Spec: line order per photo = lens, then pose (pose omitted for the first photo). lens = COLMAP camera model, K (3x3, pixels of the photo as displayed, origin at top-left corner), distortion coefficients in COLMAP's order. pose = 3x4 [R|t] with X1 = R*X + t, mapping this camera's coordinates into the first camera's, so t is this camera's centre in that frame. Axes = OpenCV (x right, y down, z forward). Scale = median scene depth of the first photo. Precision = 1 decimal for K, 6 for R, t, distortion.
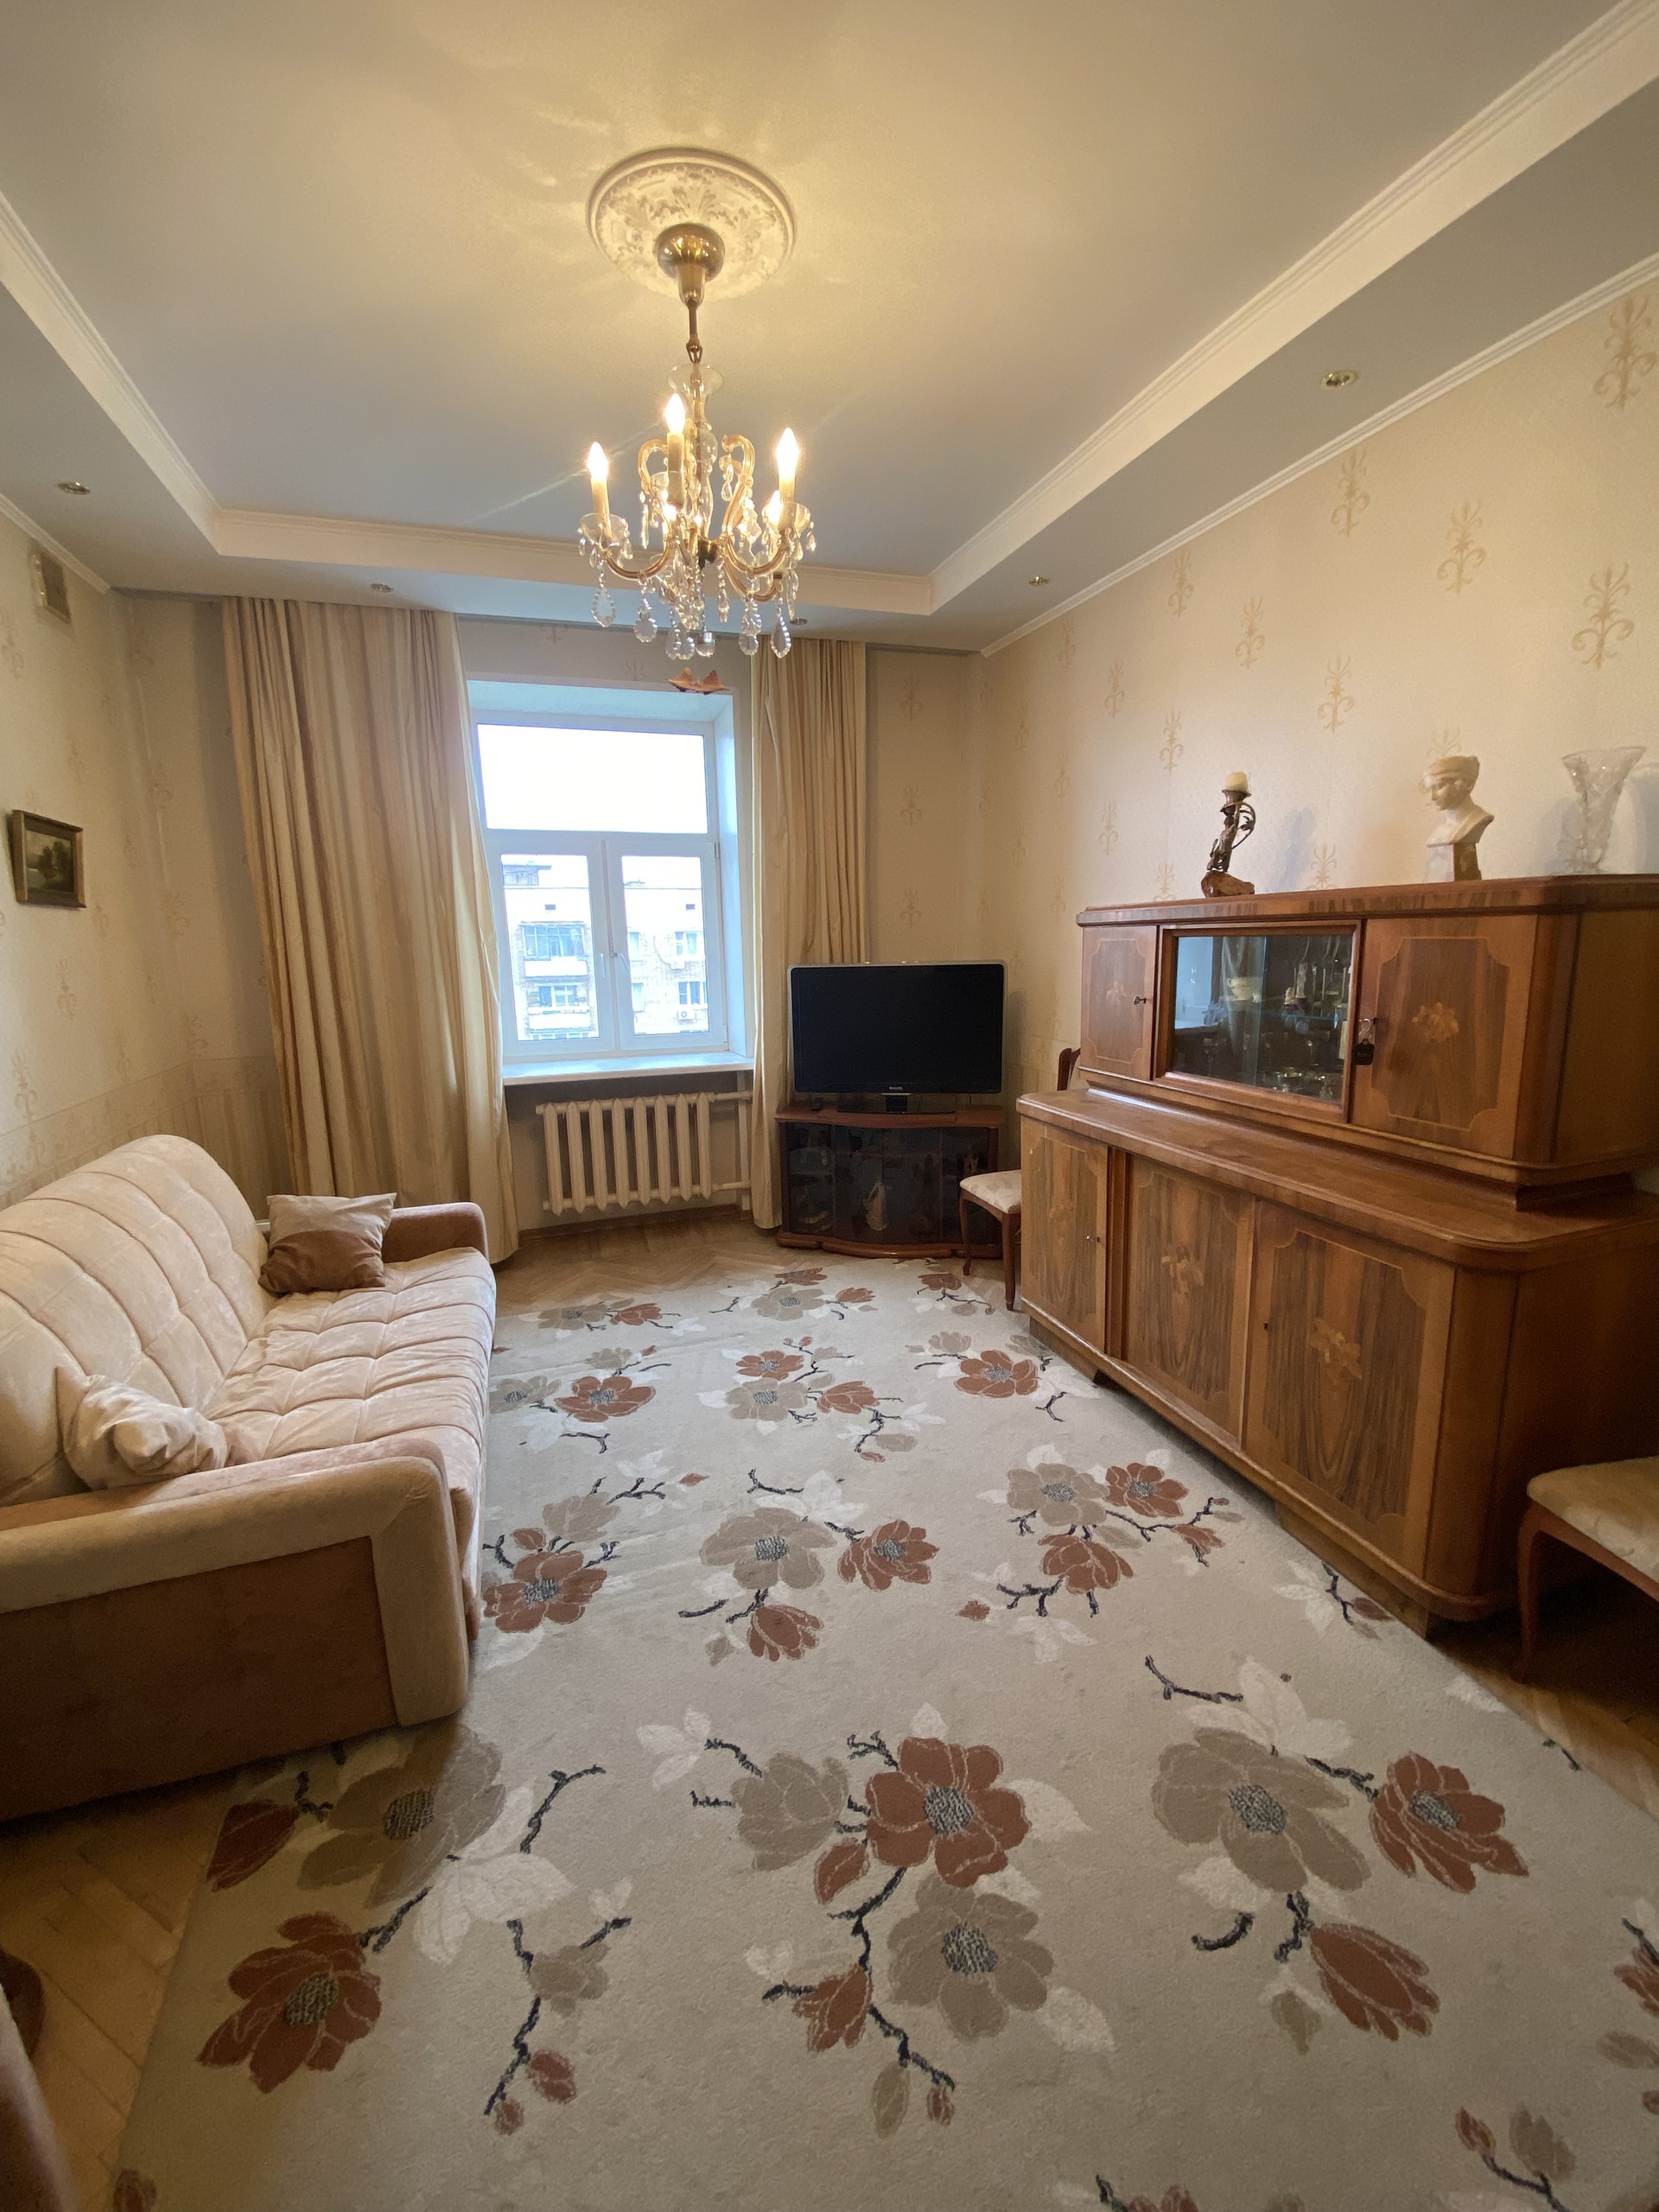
lens RADIAL K [[887.7, 0, 818.5], [0, 887.7, 1080.2], [0, 0, 1]] dist [0.076426, -0.045143]
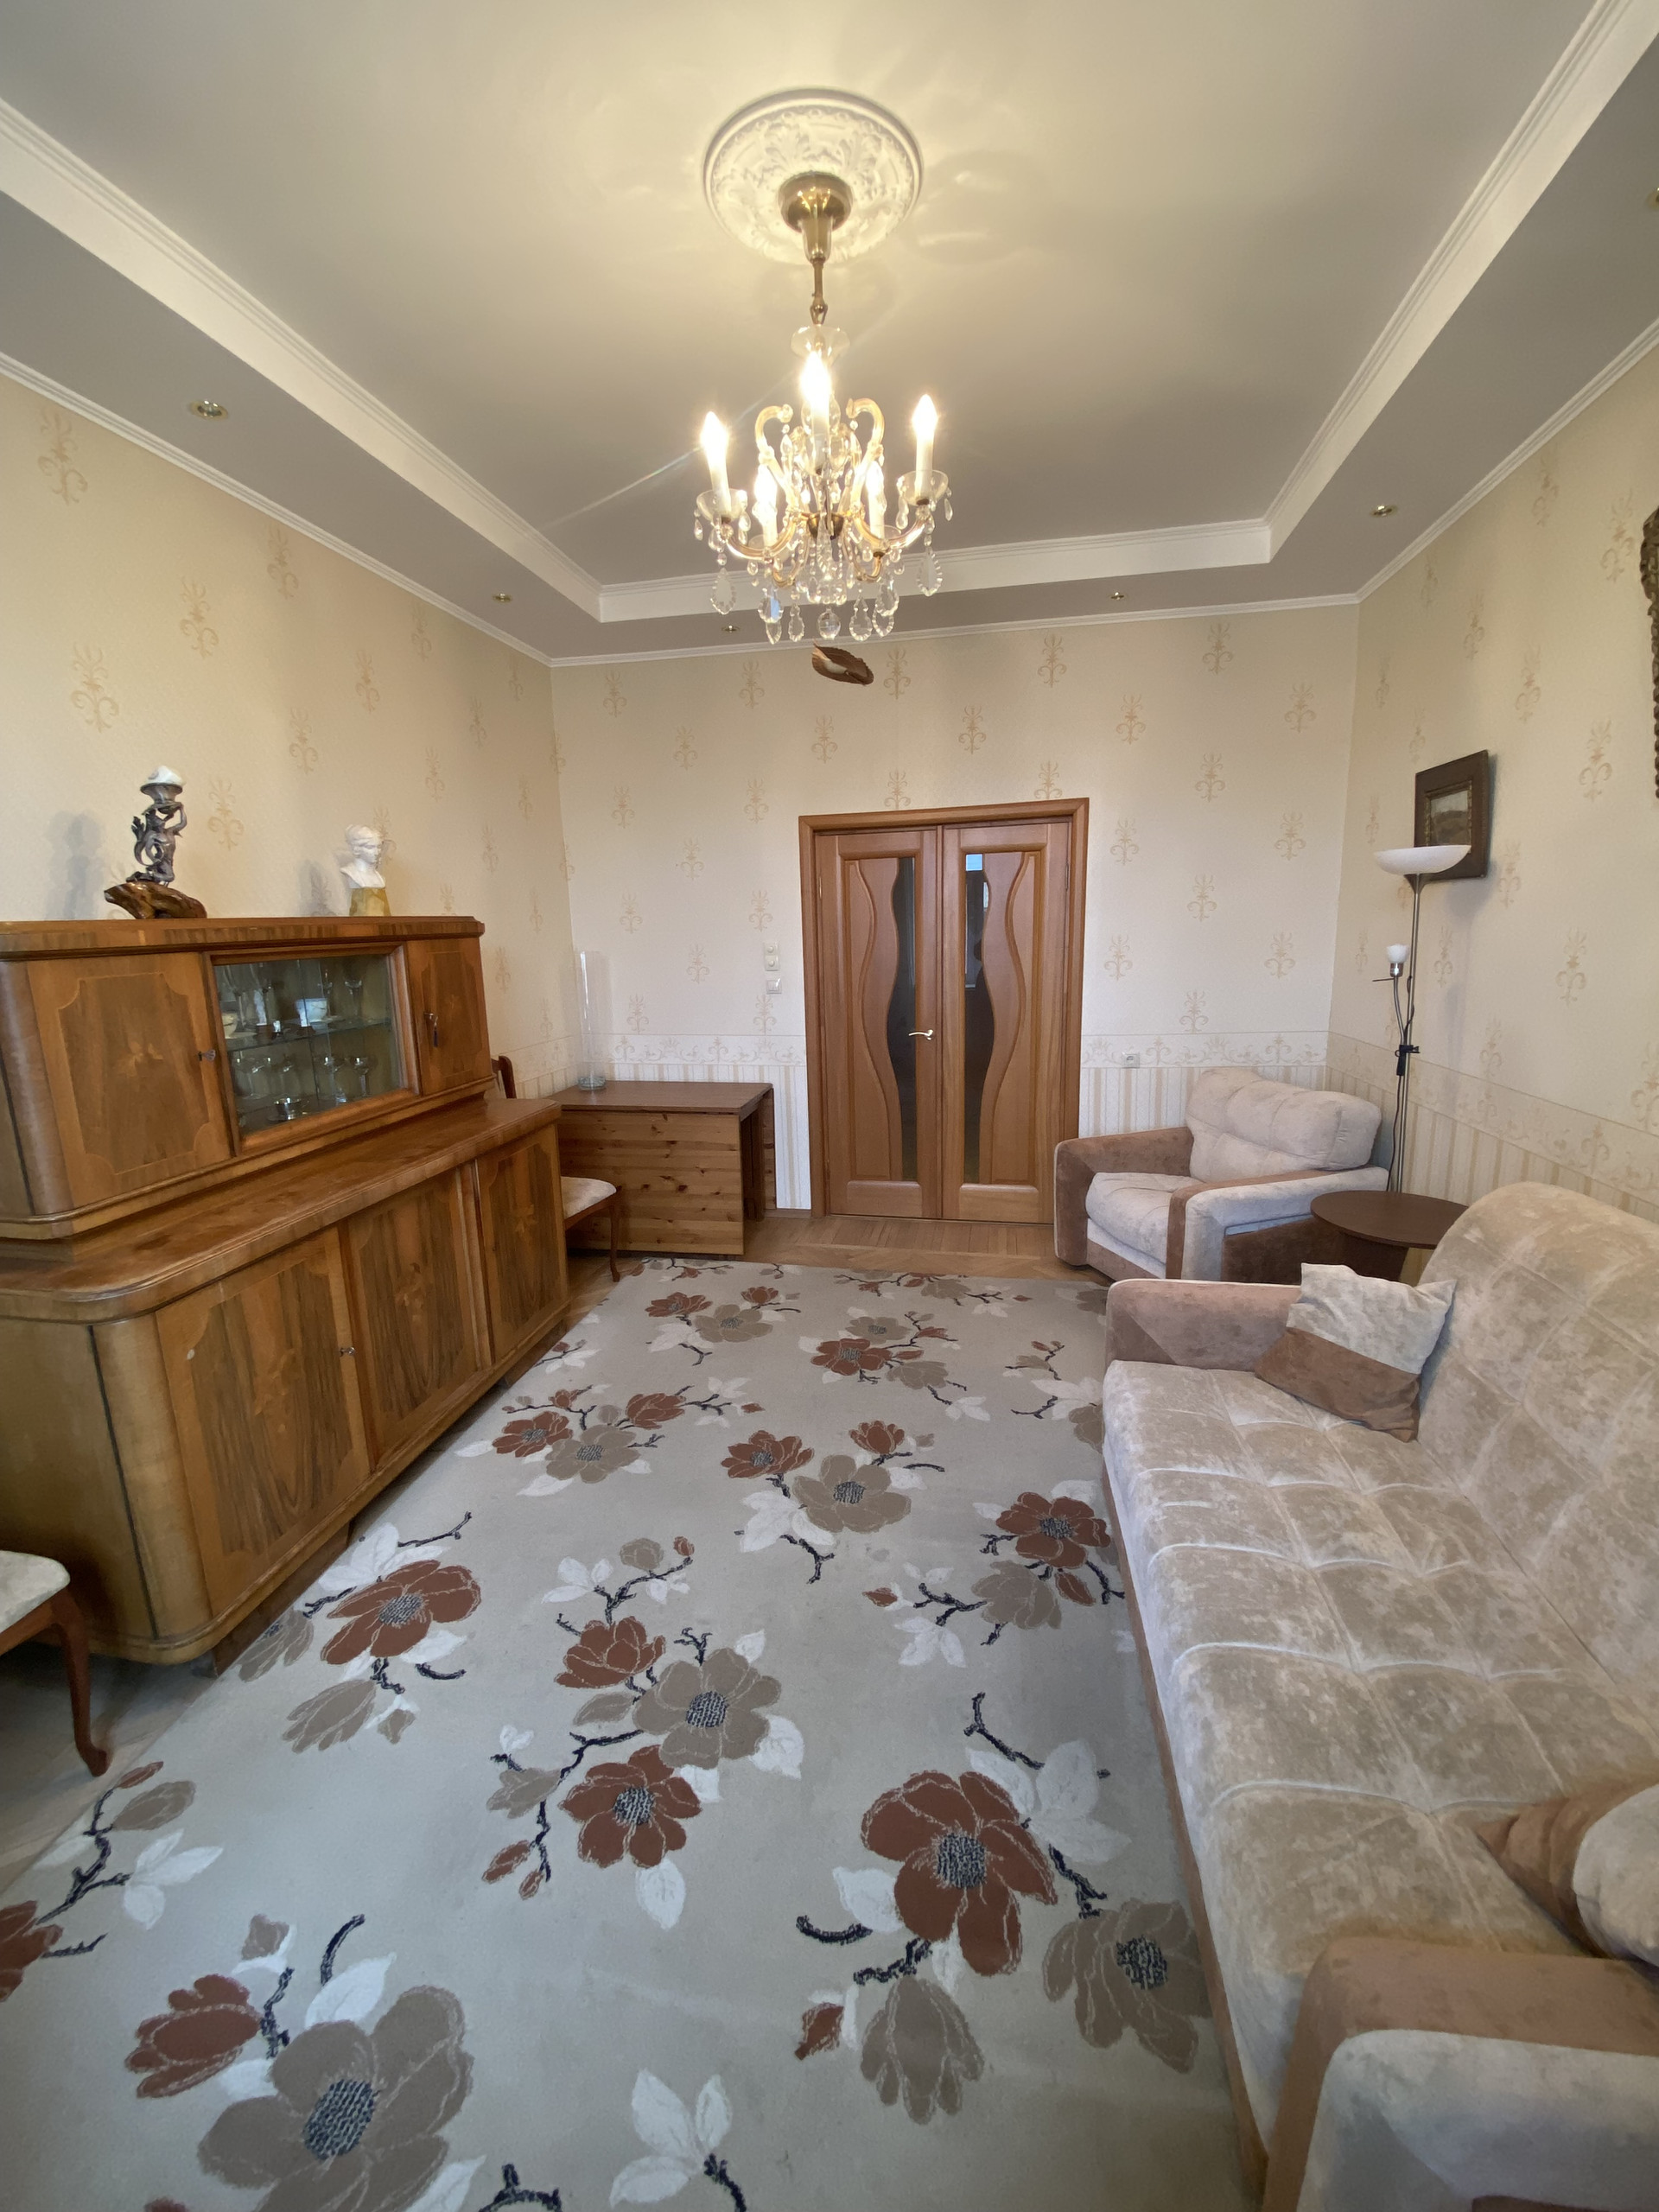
lens RADIAL K [[873.3, 0, 839.3], [0, 873.3, 1083.4], [0, 0, 1]] dist [0.056355, -0.026964]
pose [[-0.880049, -0.039050, 0.473274, -0.512886], [0.128123, 0.940131, 0.315814, -0.278475], [-0.457272, 0.338569, -0.822358, 1.663397]]
